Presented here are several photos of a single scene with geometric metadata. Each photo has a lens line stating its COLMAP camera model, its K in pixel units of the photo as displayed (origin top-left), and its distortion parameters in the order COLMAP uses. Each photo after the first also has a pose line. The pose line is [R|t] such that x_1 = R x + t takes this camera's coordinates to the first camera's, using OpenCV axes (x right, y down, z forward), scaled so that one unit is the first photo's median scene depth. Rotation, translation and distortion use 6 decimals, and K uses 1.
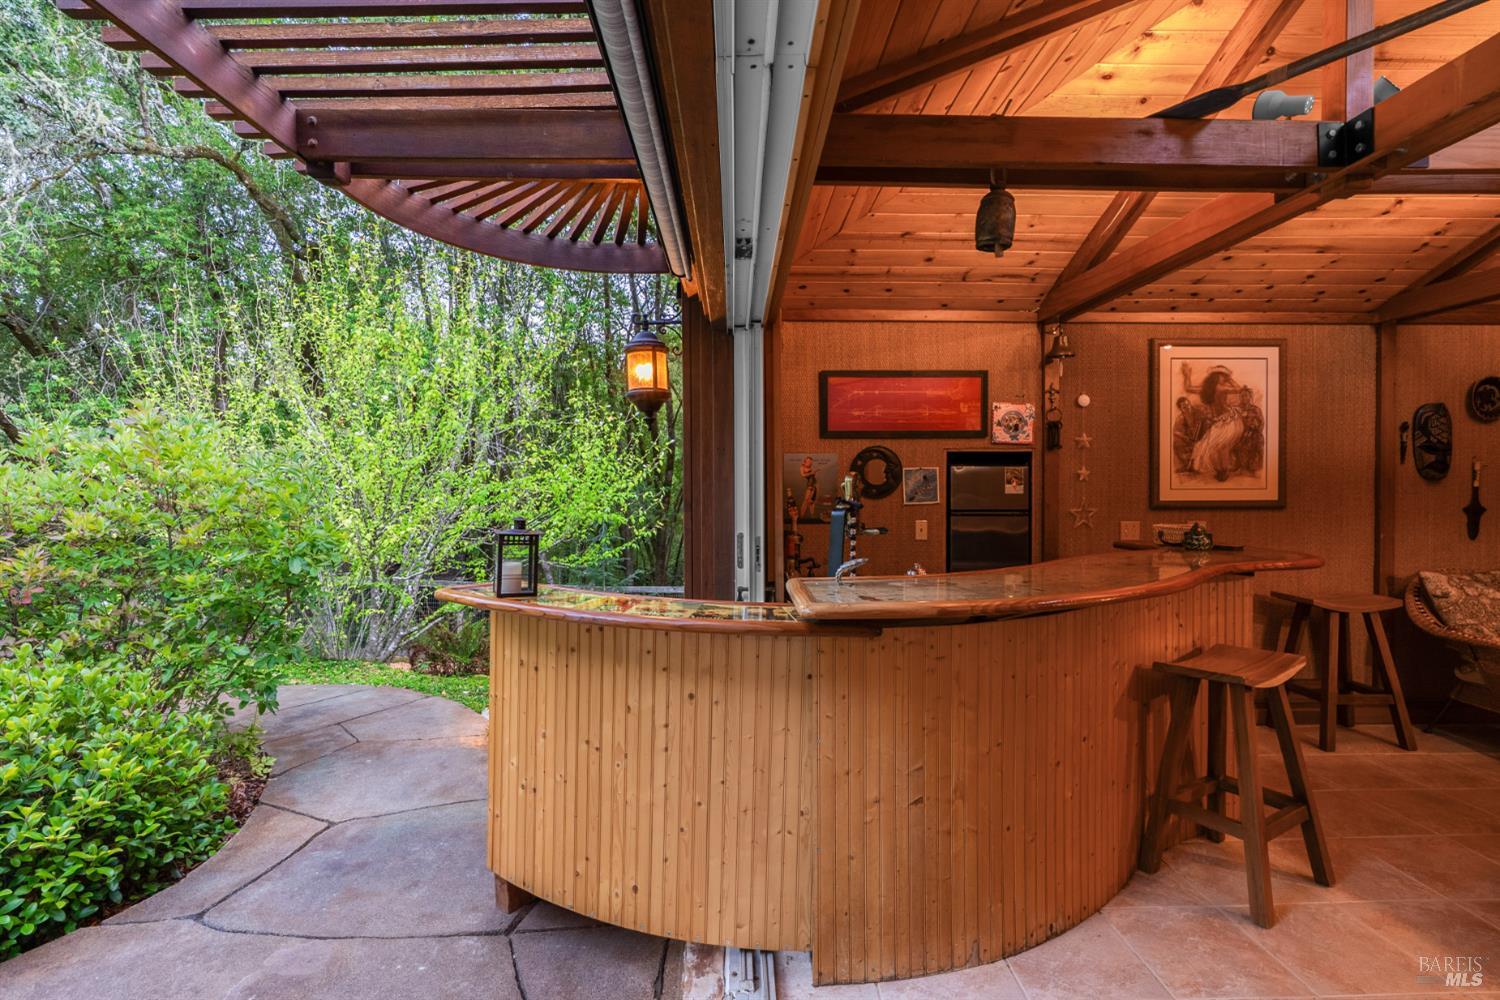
lens RADIAL K [[673.6, 0, 750.6], [0, 673.6, 497.4], [0, 0, 1]] dist [-0.014135, 0.006138]
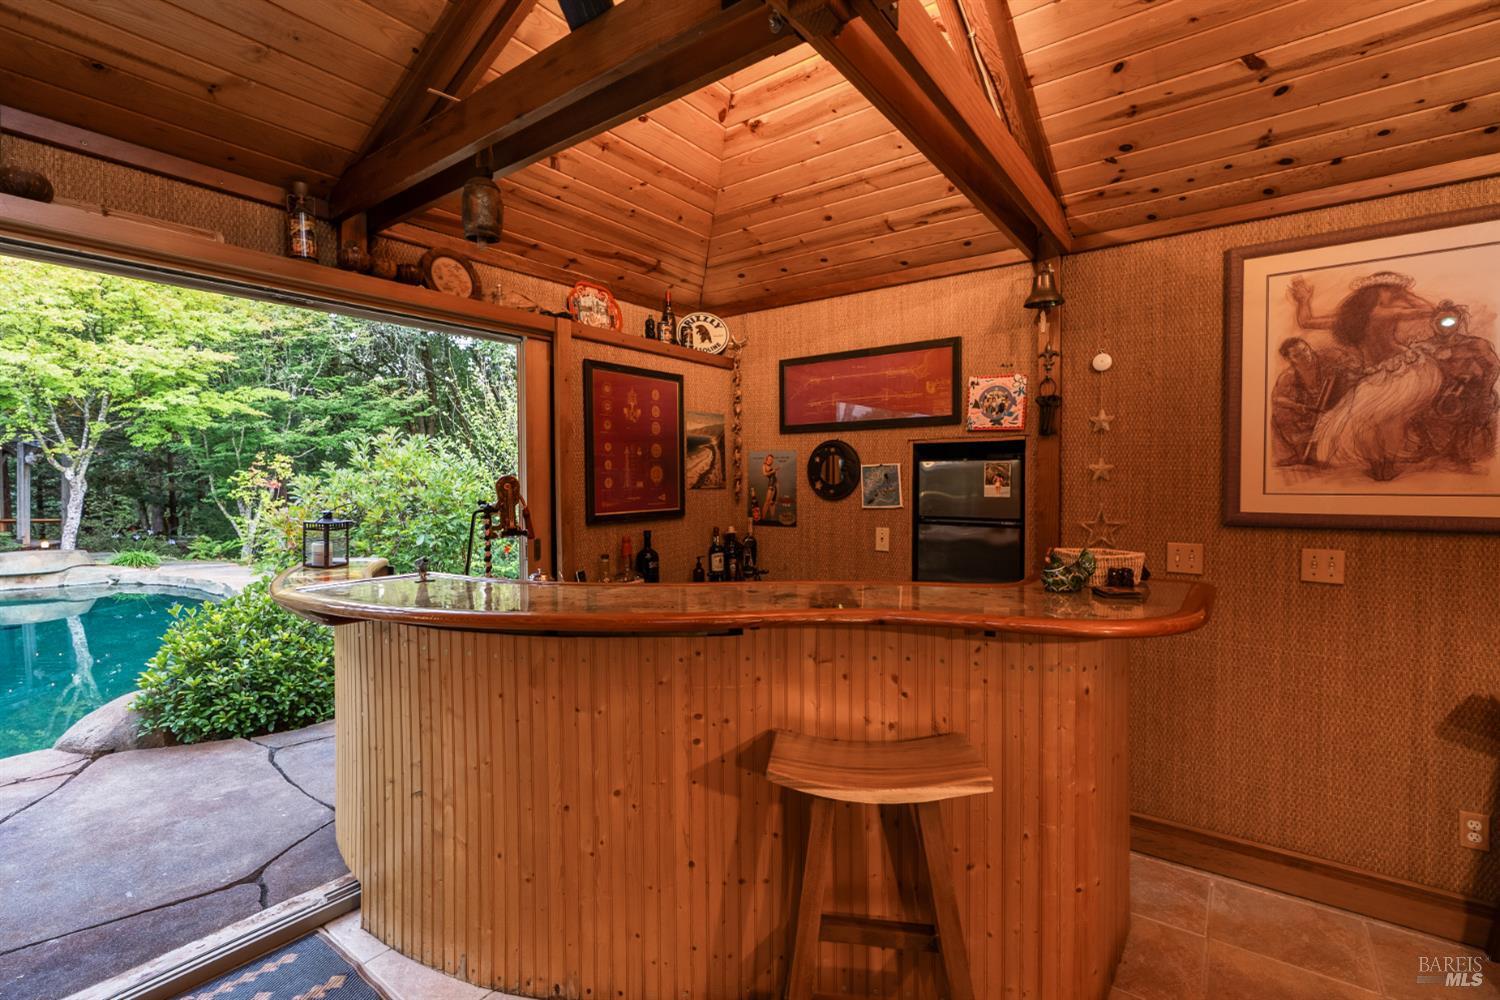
lens RADIAL K [[673.6, 0, 750.6], [0, 673.6, 497.4], [0, 0, 1]] dist [-0.014135, 0.006138]
pose [[0.792269, 0.015862, -0.609966, 0.705686], [-0.010014, 0.999865, 0.012994, -0.013749], [0.610090, -0.004187, 0.792321, 0.271352]]
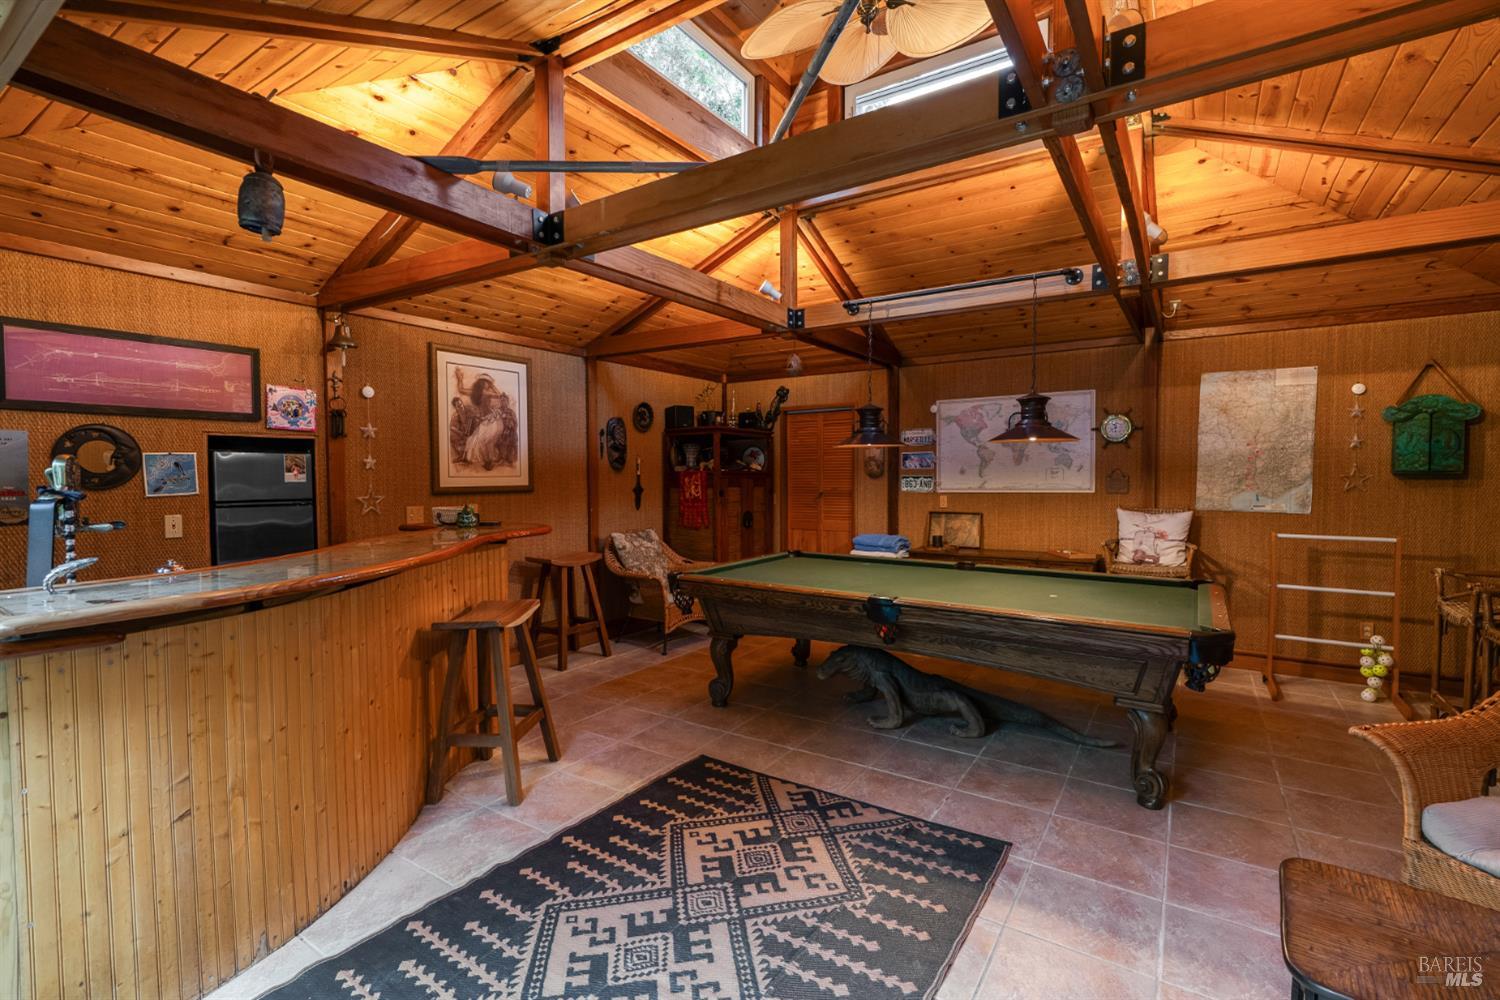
lens RADIAL K [[673.6, 0, 750.6], [0, 673.6, 497.4], [0, 0, 1]] dist [-0.014135, 0.006138]
pose [[0.569303, -0.028247, 0.821642, -0.026400], [0.016836, 0.999601, 0.022699, 0.005795], [-0.821955, 0.000911, 0.569551, -0.085759]]
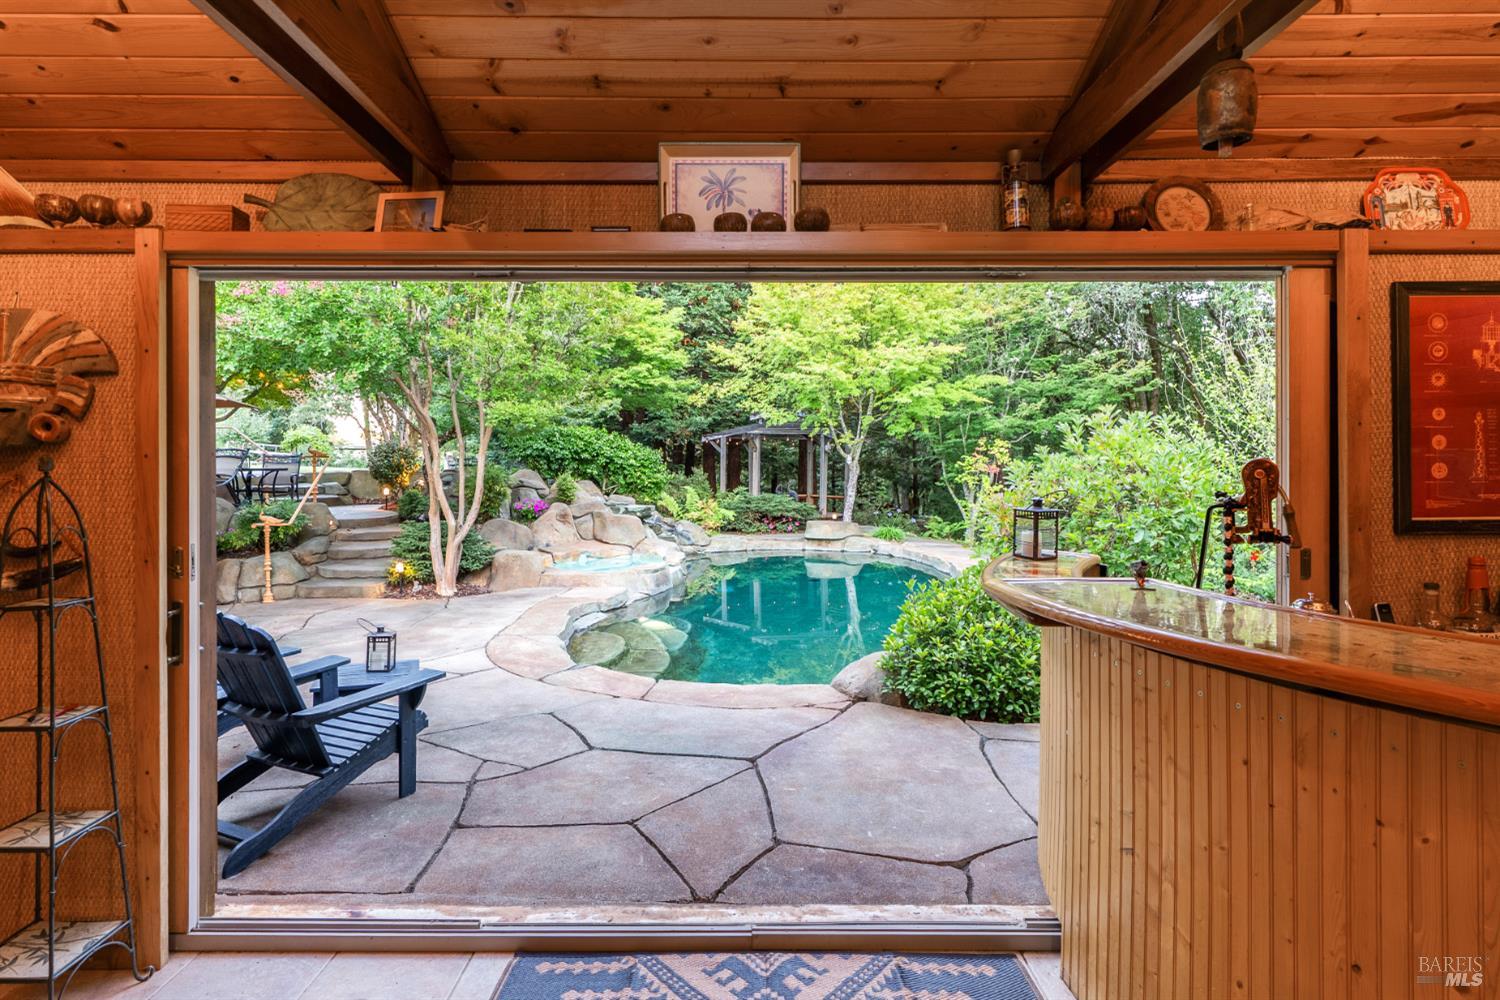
lens RADIAL K [[769.1, 0, 742.2], [0, 769.1, 462.0], [0, 0, 1]] dist [-0.012498, 0.008258]
pose [[-0.022065, -0.003121, -0.999752, 0.673180], [-0.020239, 0.999792, -0.002675, -0.013135], [0.999552, 0.020175, -0.022124, 0.288877]]
